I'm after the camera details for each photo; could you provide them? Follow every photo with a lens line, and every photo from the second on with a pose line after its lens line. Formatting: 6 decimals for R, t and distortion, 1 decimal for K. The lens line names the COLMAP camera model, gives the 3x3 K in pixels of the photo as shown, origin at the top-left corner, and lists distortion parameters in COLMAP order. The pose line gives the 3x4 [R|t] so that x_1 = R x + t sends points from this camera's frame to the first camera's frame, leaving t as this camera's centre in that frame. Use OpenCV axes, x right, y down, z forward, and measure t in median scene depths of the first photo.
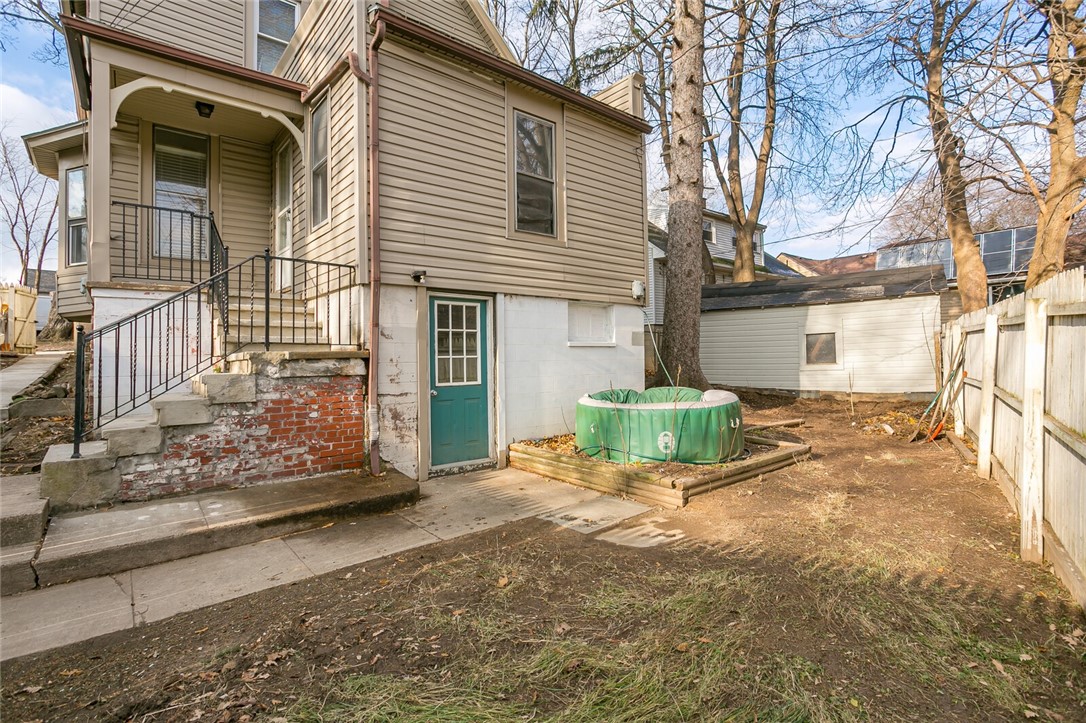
lens RADIAL K [[528.4, 0, 541.5], [0, 528.4, 340.9], [0, 0, 1]] dist [-0.047925, 0.027392]
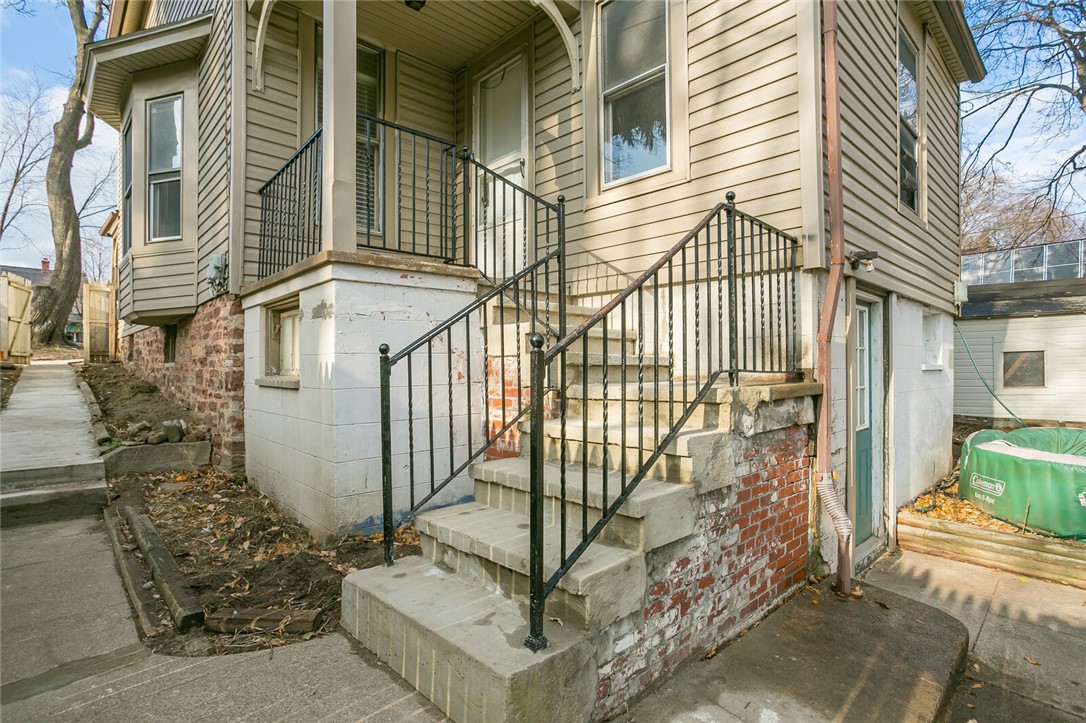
lens RADIAL K [[548.1, 0, 541.0], [0, 548.1, 362.5], [0, 0, 1]] dist [-0.067466, 0.040200]
pose [[0.998349, 0.011274, 0.056313, -0.565270], [-0.012563, 0.999666, 0.022576, -0.010909], [-0.056040, -0.023247, 0.998158, 0.343302]]
